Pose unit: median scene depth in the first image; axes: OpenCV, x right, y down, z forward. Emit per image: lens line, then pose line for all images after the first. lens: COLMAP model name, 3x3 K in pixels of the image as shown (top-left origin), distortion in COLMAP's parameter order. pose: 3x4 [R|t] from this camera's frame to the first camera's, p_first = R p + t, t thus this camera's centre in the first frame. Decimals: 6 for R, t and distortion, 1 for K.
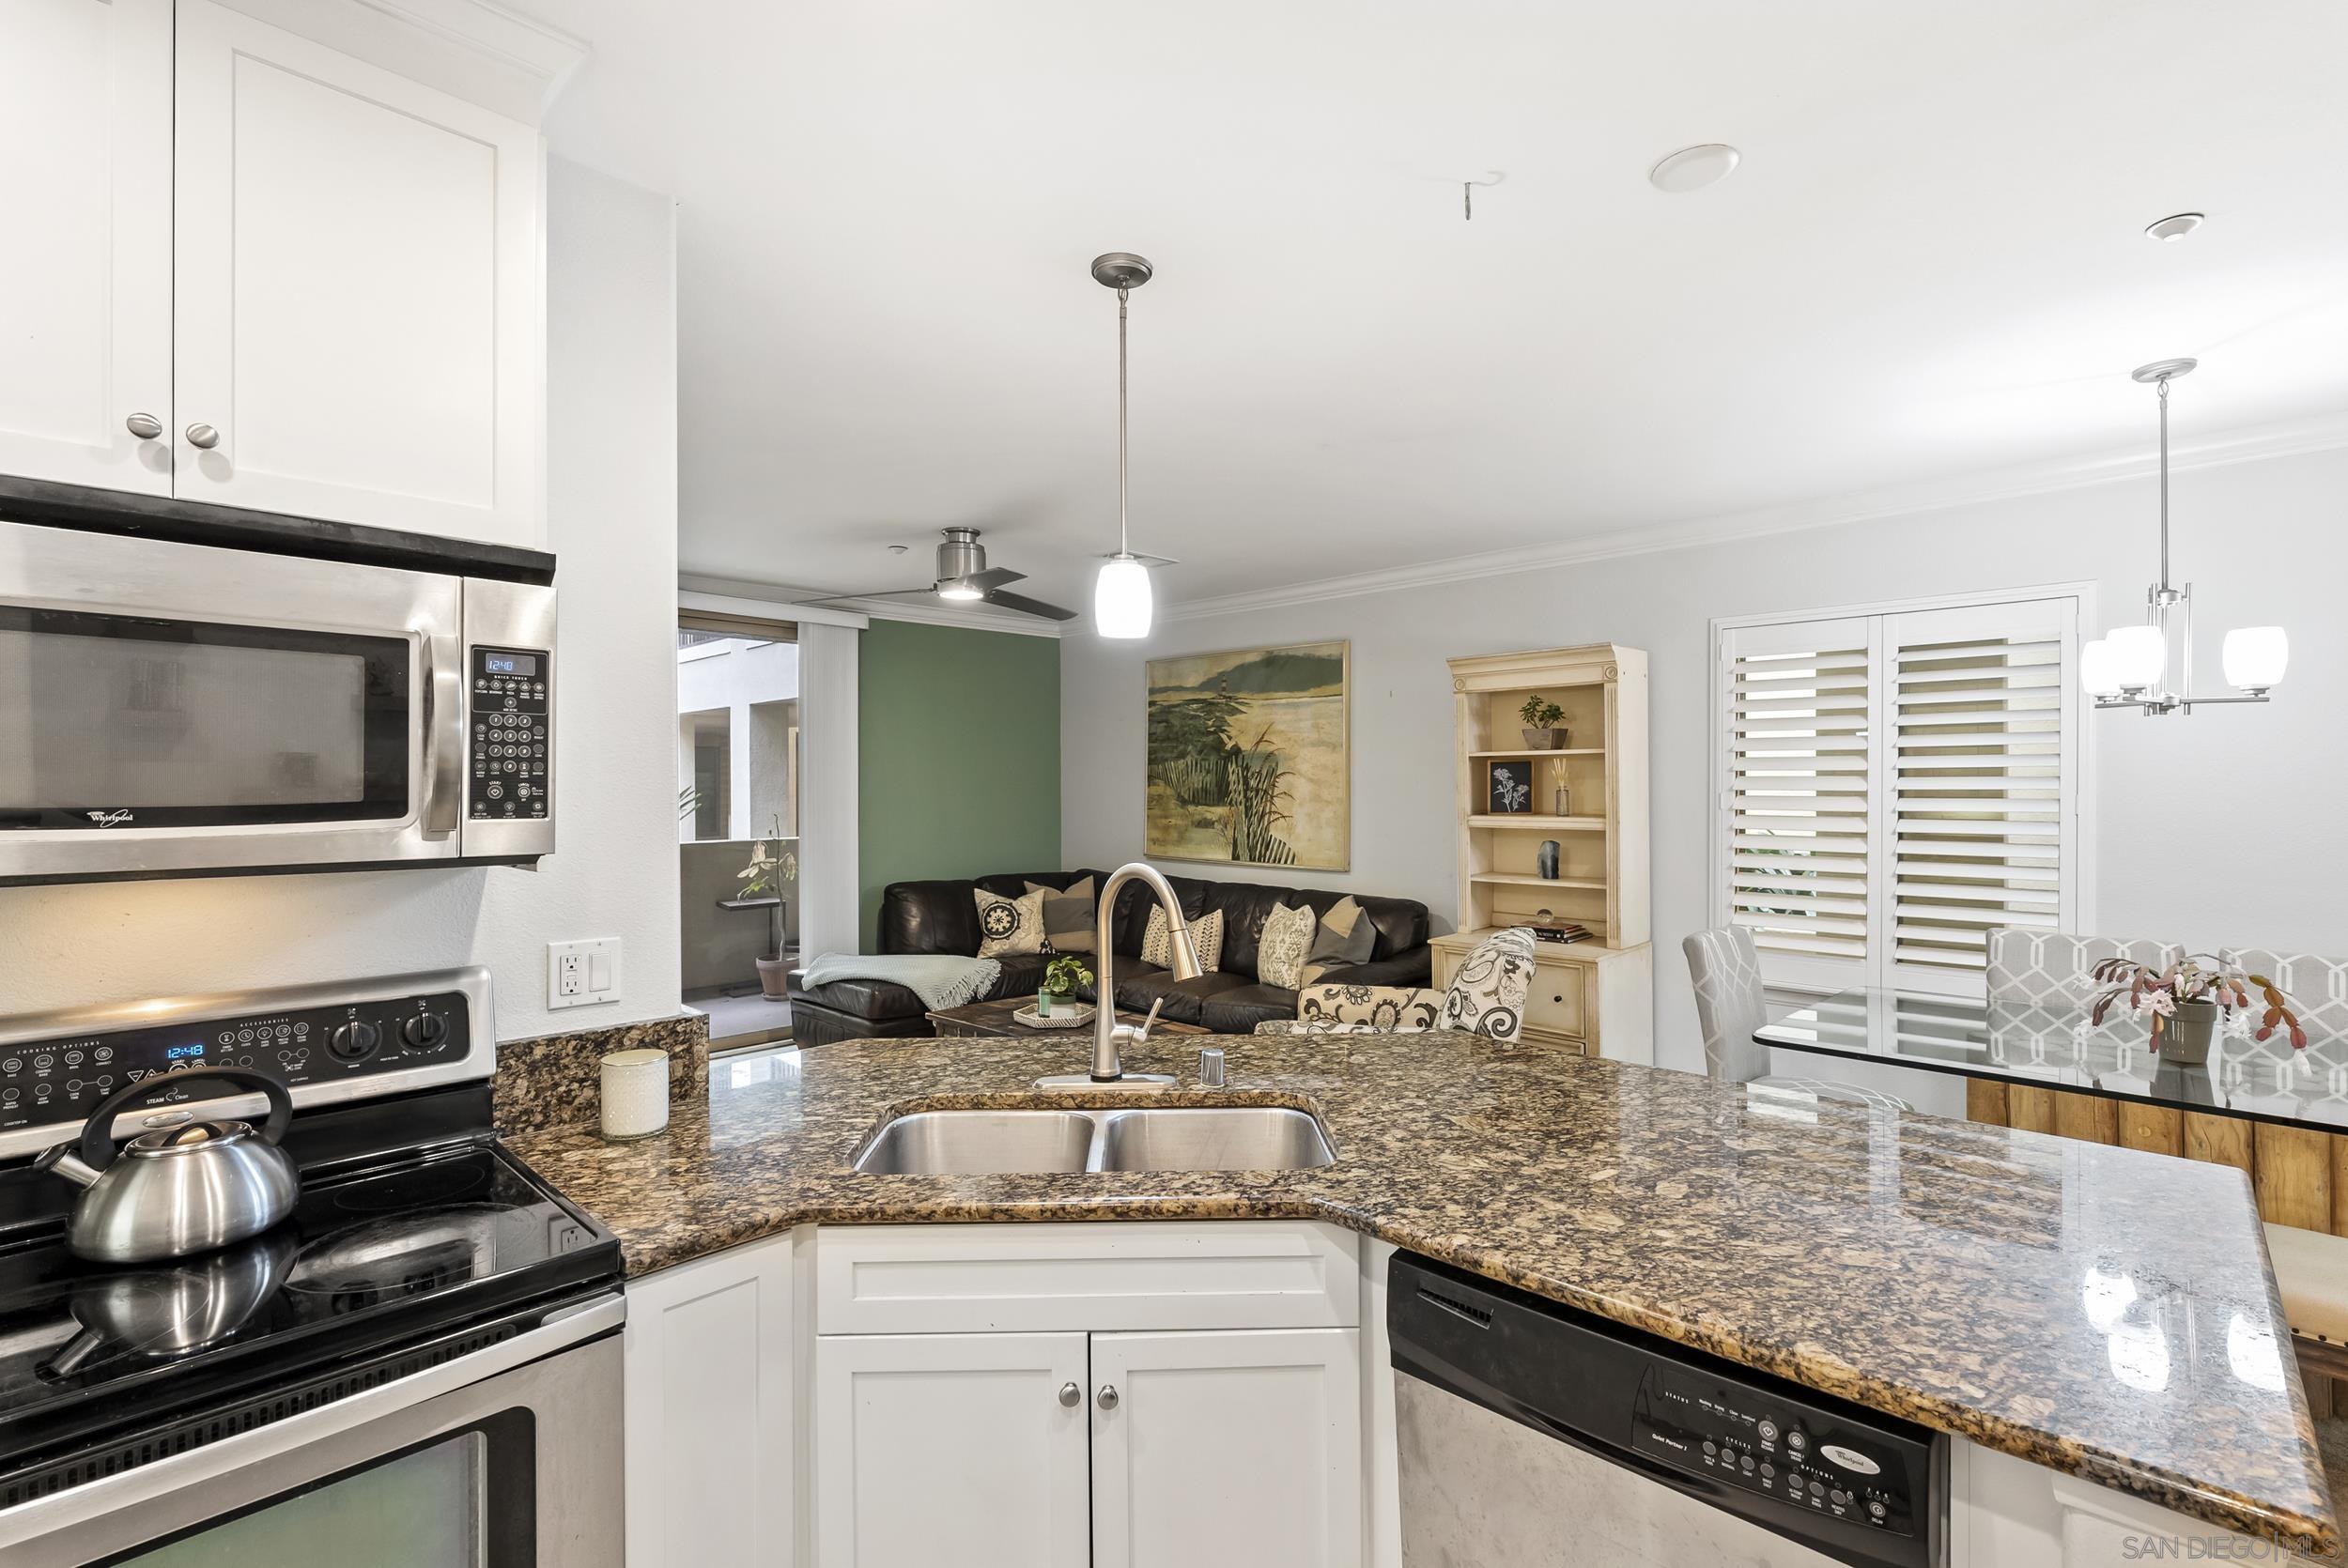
lens RADIAL K [[1074.8, 0, 1167.5], [0, 1074.8, 787.0], [0, 0, 1]] dist [-0.005614, 0.001688]
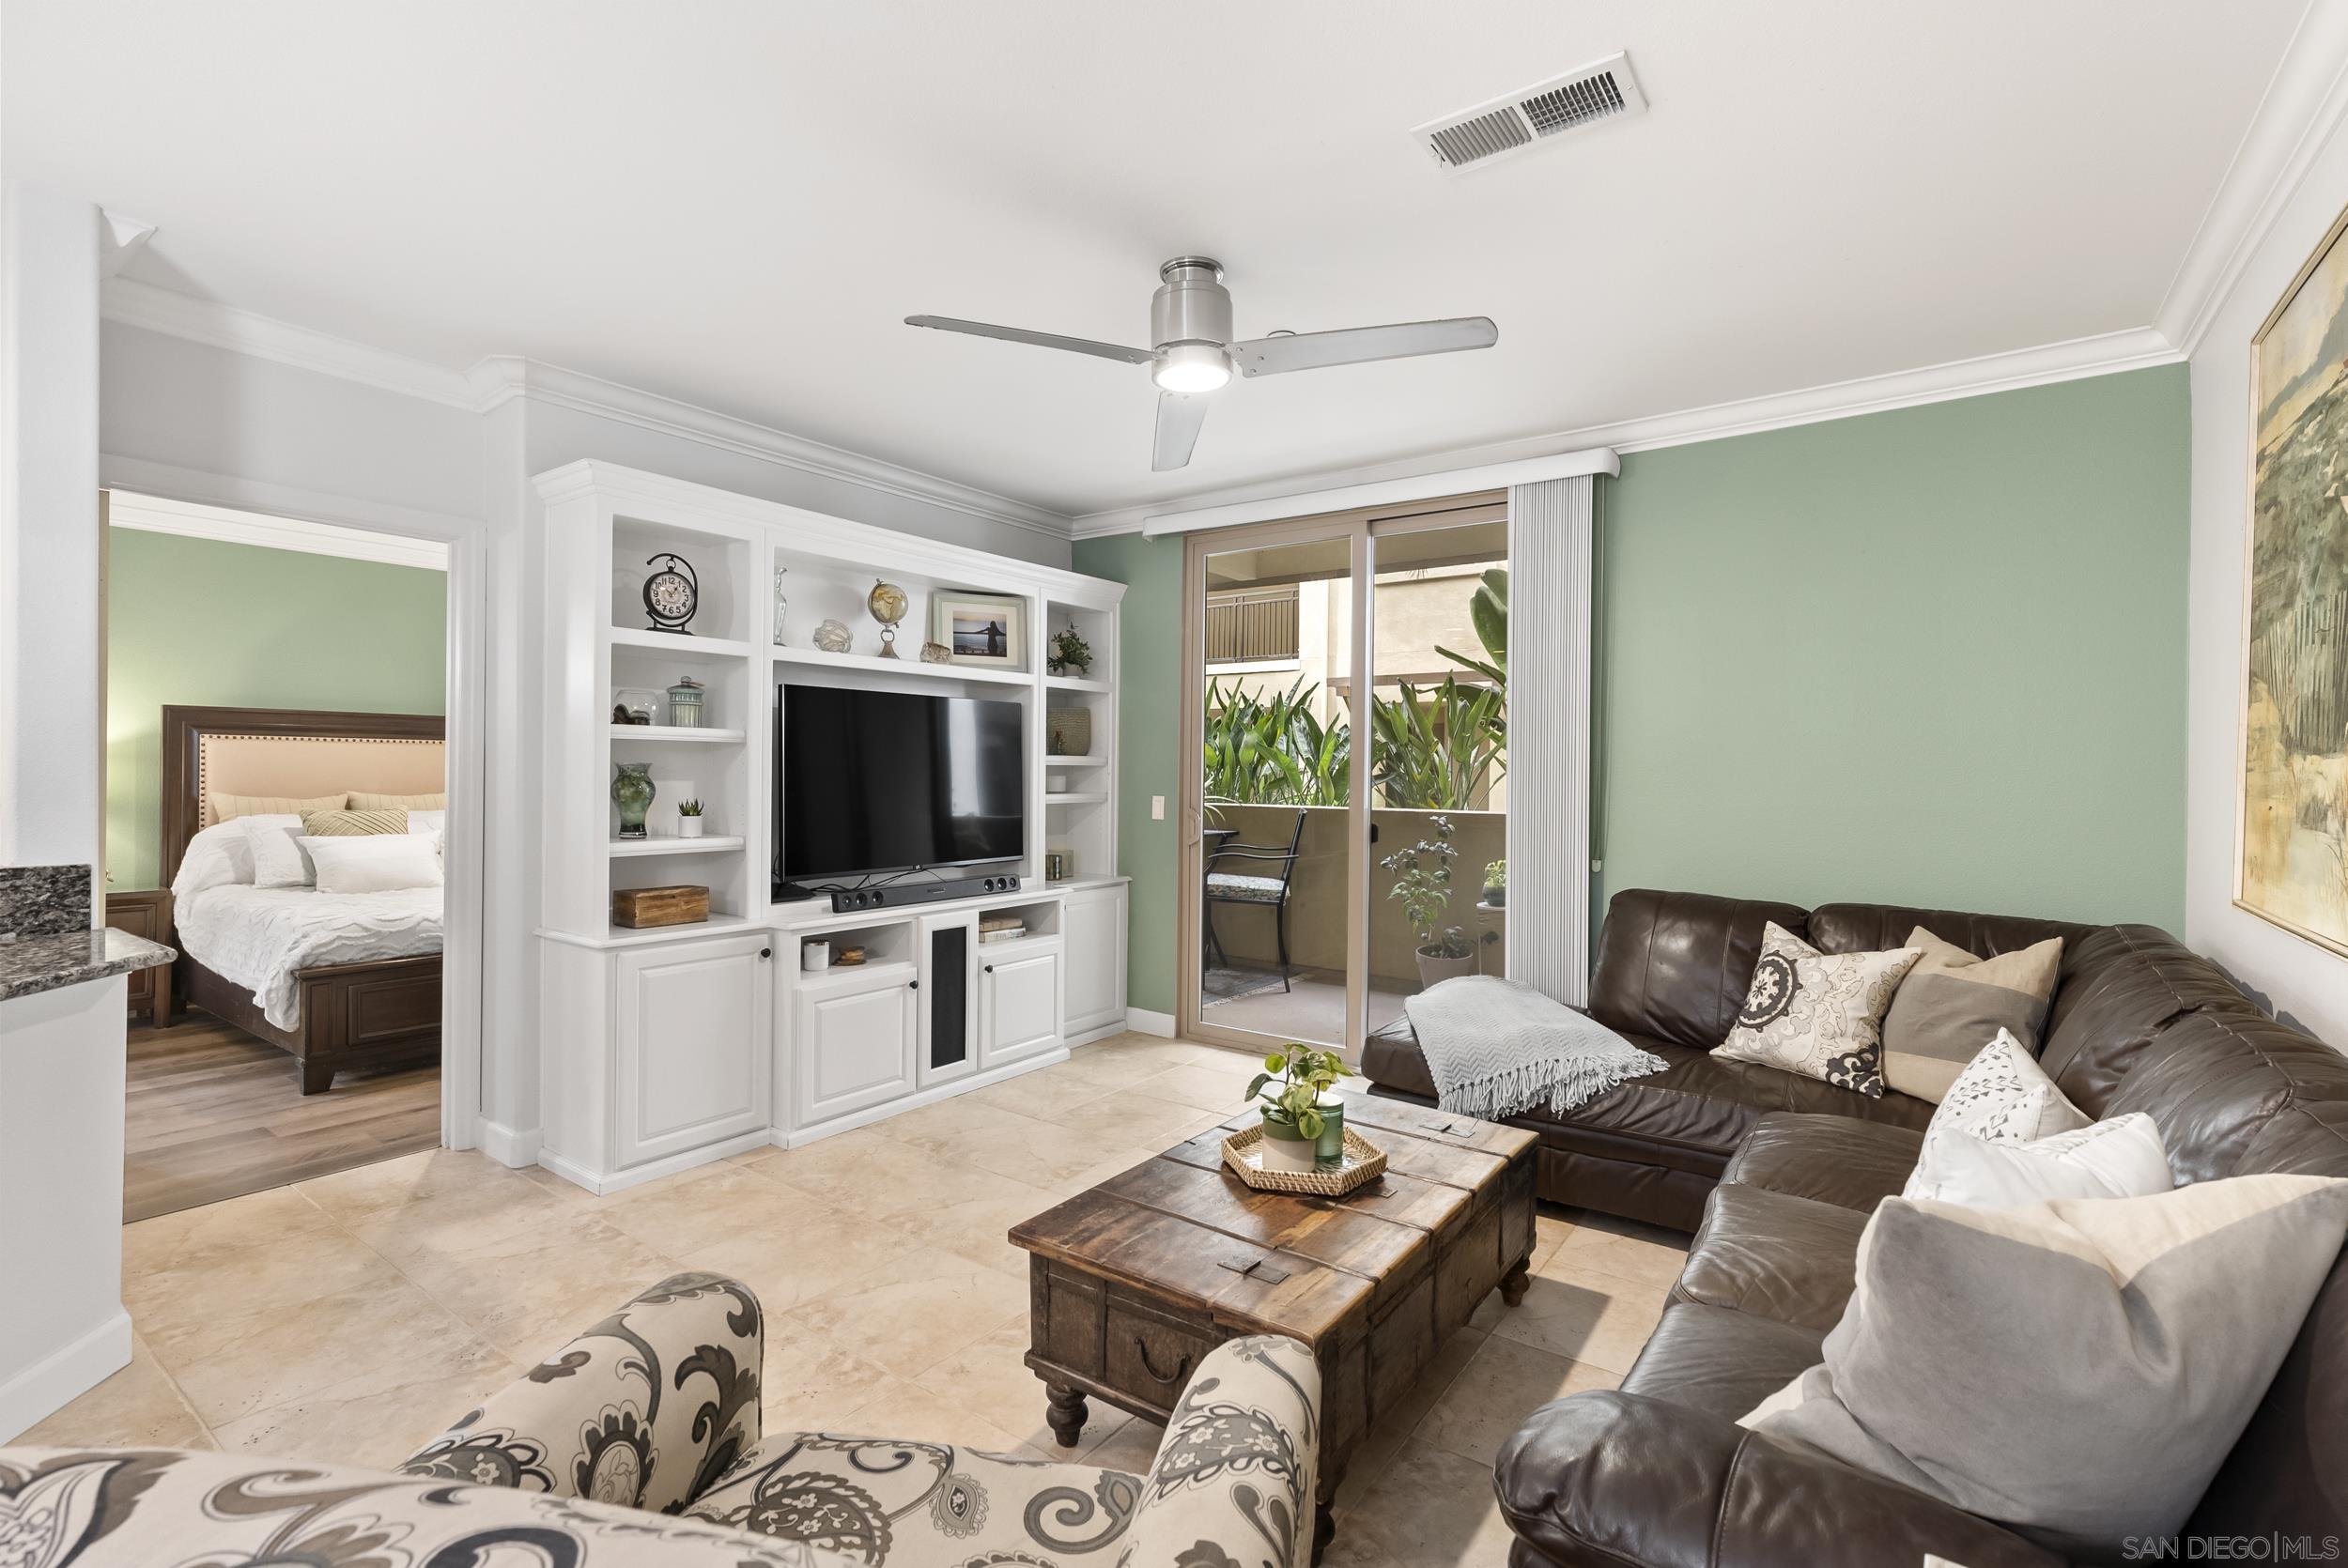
lens RADIAL K [[1074.8, 0, 1165.1], [0, 1074.8, 781.6], [0, 0, 1]] dist [-0.005614, 0.001688]
pose [[0.150568, 0.012420, -0.988522, 0.365685], [-0.014650, 0.999839, 0.010331, 0.034812], [0.988491, 0.012927, 0.150726, 0.832911]]
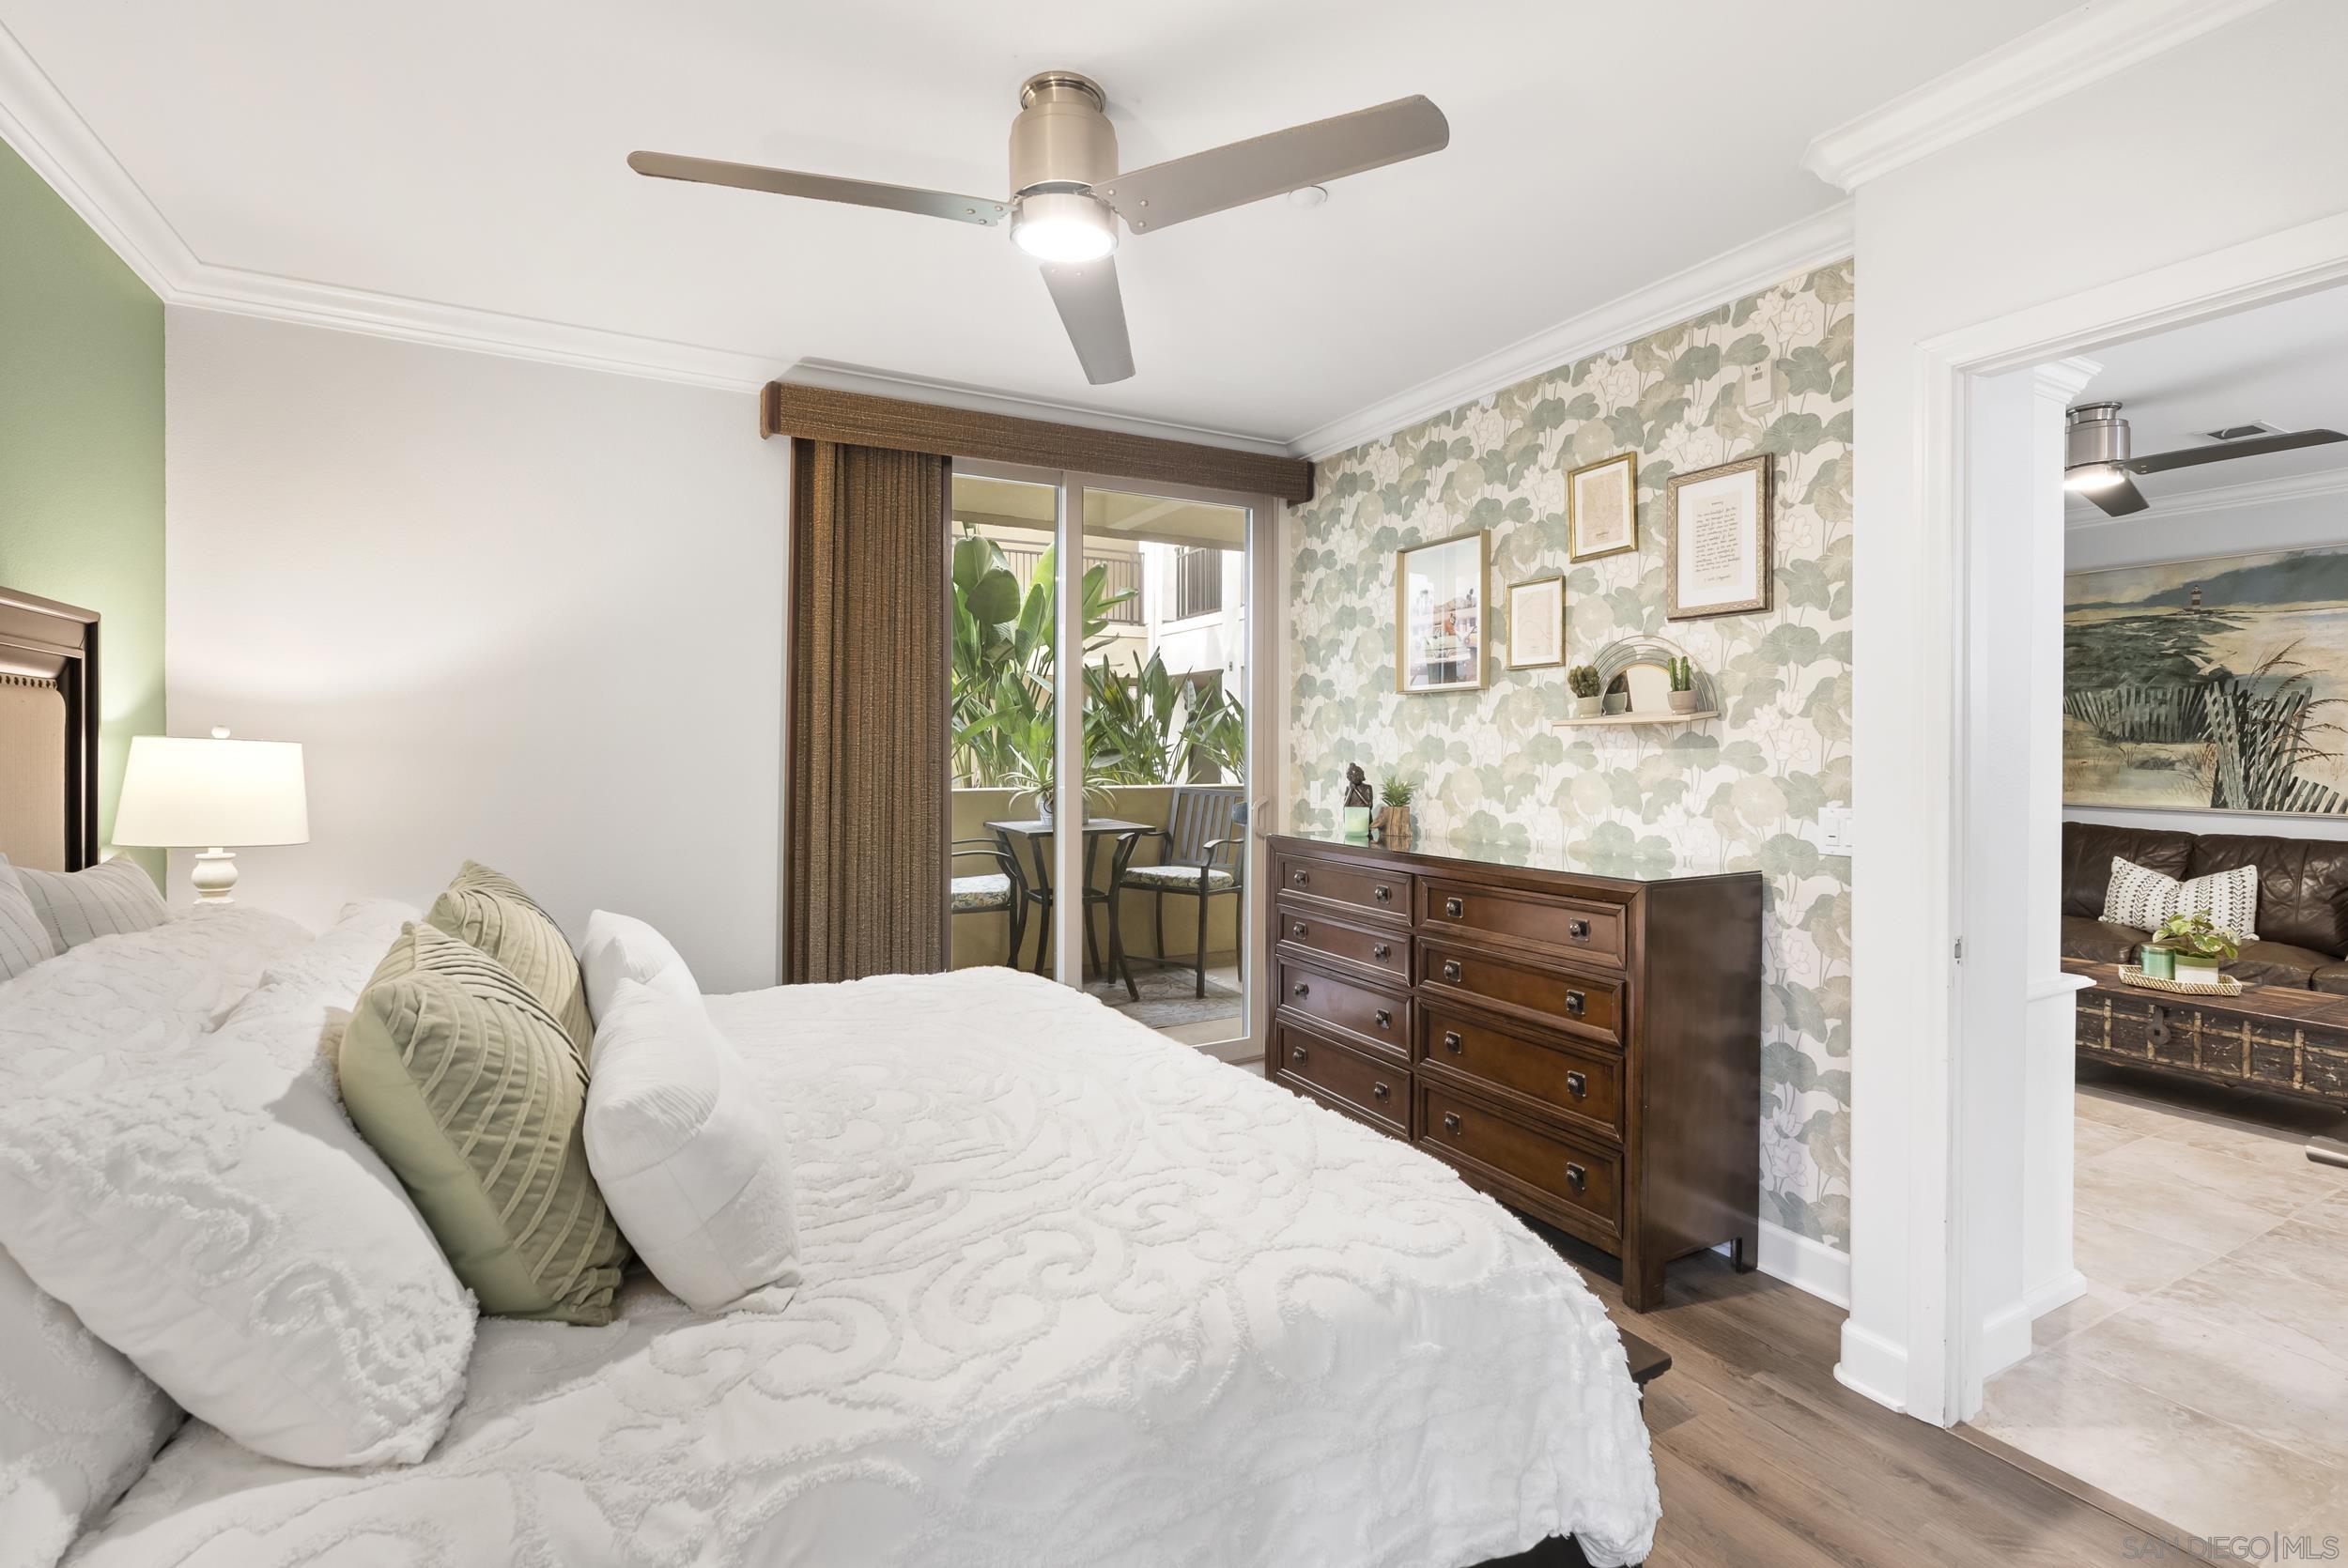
lens RADIAL K [[1074.8, 0, 1164.3], [0, 1074.8, 755.6], [0, 0, 1]] dist [-0.005614, 0.001688]
pose [[0.955109, 0.009591, -0.296099, -0.594331], [-0.008399, 0.999951, 0.005300, 0.038255], [0.296135, -0.002575, 0.955143, -0.035528]]
